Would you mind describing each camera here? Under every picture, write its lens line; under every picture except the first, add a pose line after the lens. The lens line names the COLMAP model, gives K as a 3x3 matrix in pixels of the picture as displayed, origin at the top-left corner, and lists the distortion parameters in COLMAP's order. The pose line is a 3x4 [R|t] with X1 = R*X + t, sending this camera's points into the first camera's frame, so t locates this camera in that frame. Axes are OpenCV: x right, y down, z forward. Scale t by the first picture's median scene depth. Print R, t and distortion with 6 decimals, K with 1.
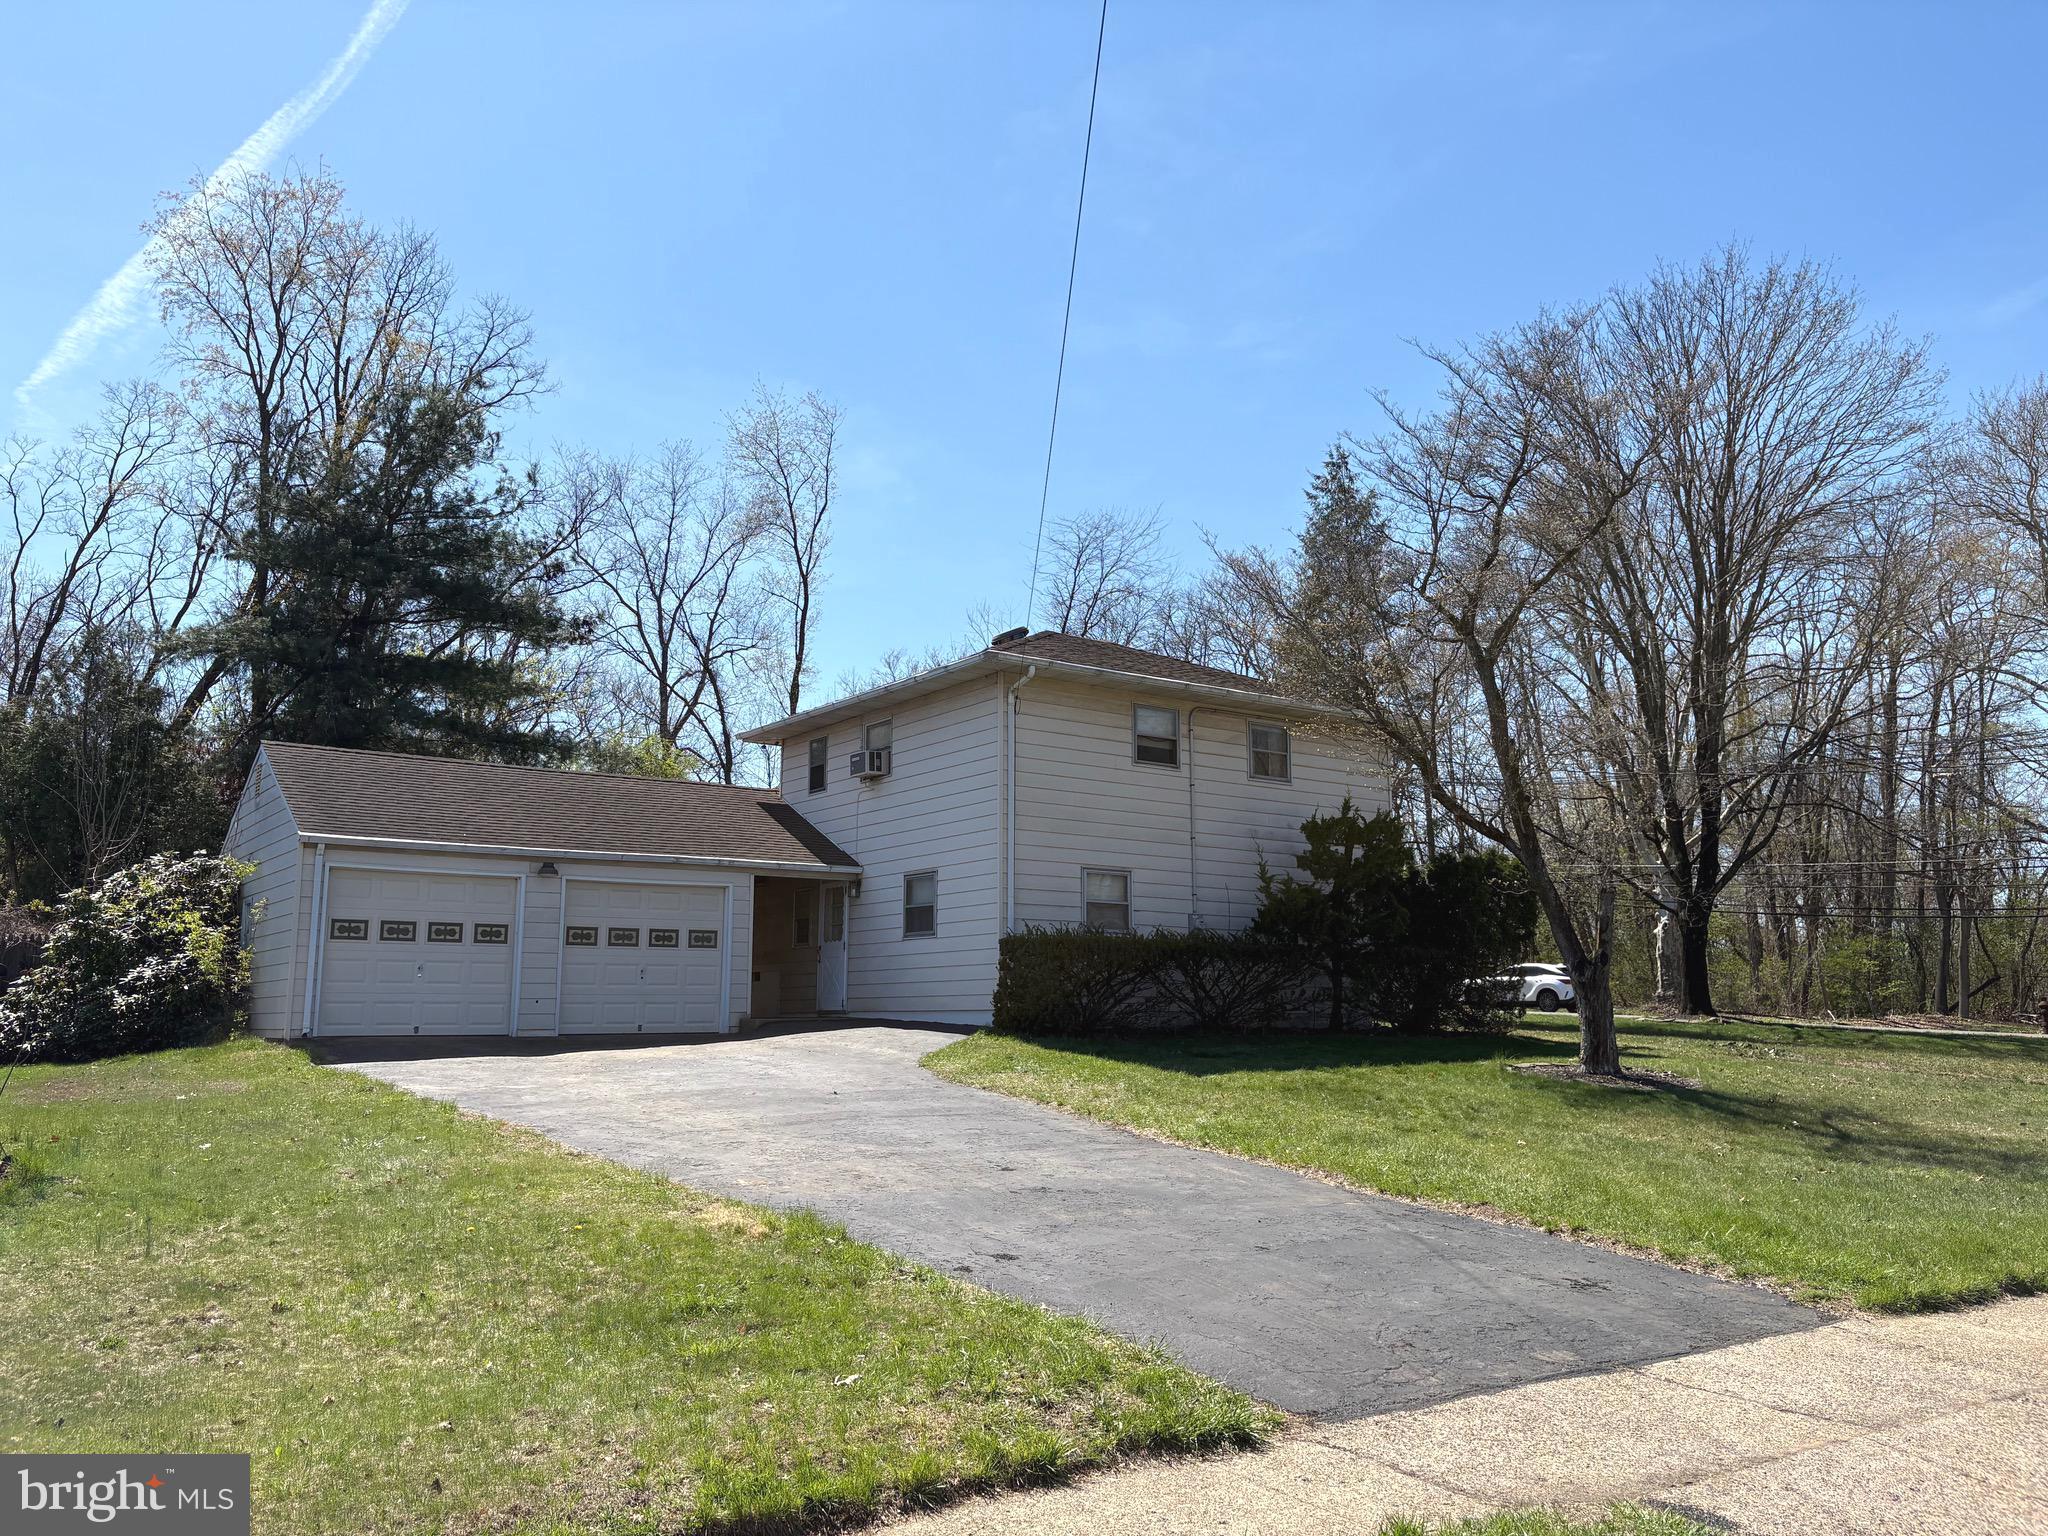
lens RADIAL K [[1547.6, 0, 1024.0], [0, 1547.6, 768.0], [0, 0, 1]] dist [0.068829, -0.000195]
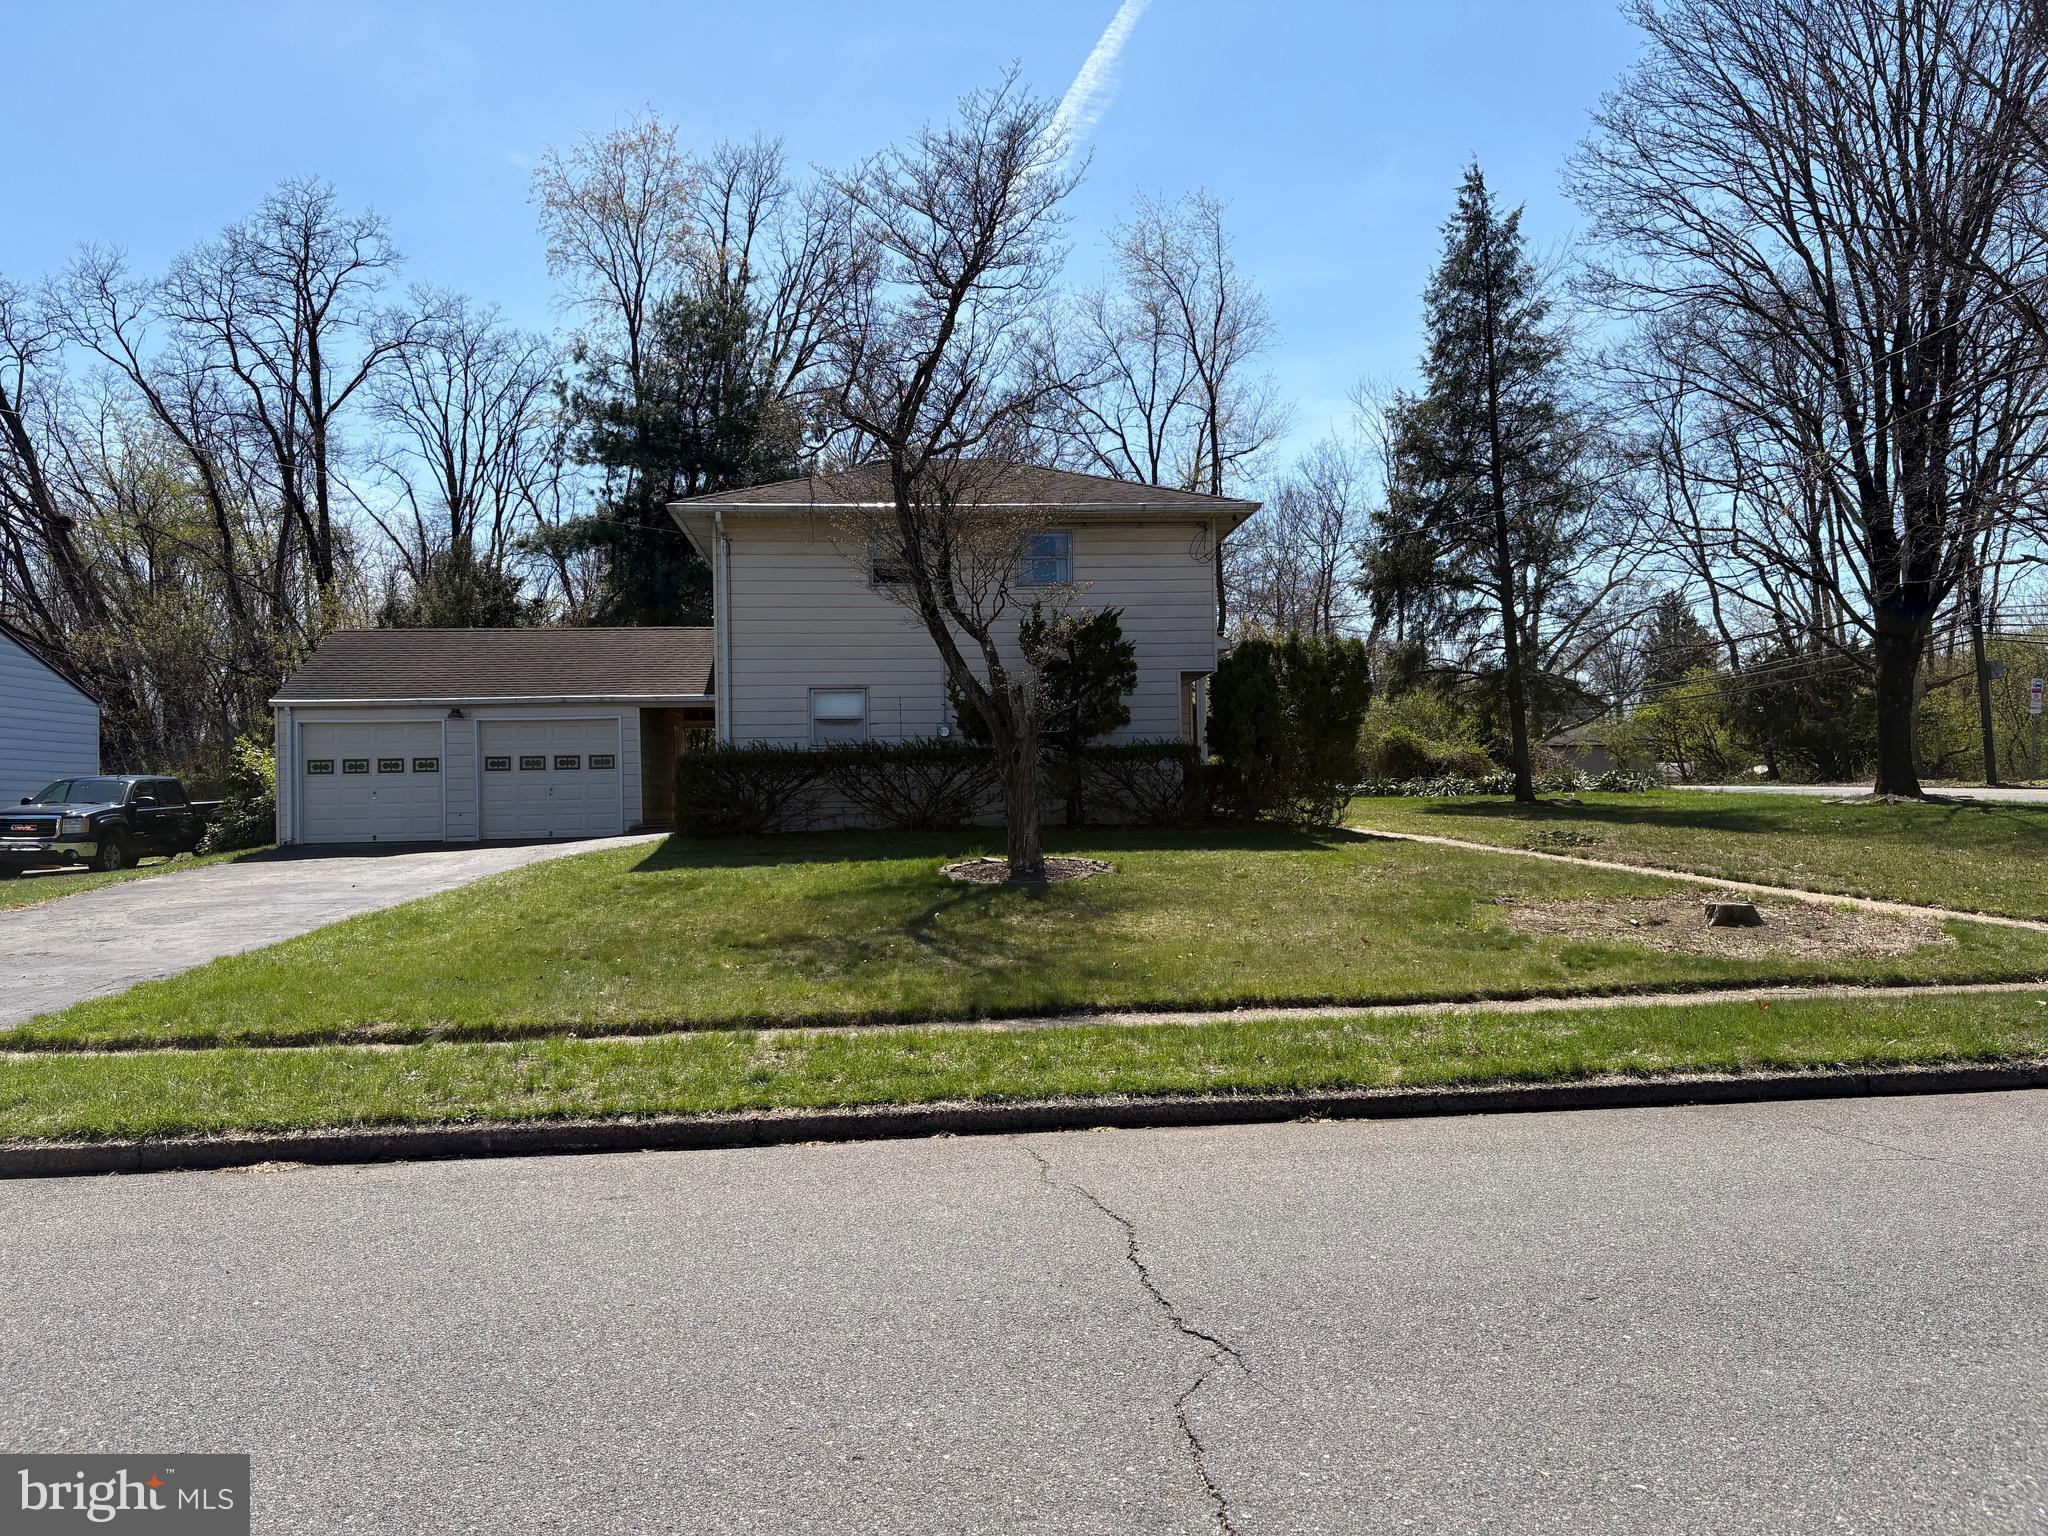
lens RADIAL K [[1570.8, 0, 1024.0], [0, 1570.8, 768.0], [0, 0, 1]] dist [0.059247, 0.000827]
pose [[0.869306, -0.038871, -0.492744, 0.717668], [0.102284, 0.989471, 0.102393, 0.021850], [0.483576, -0.139411, 0.864129, 0.082571]]
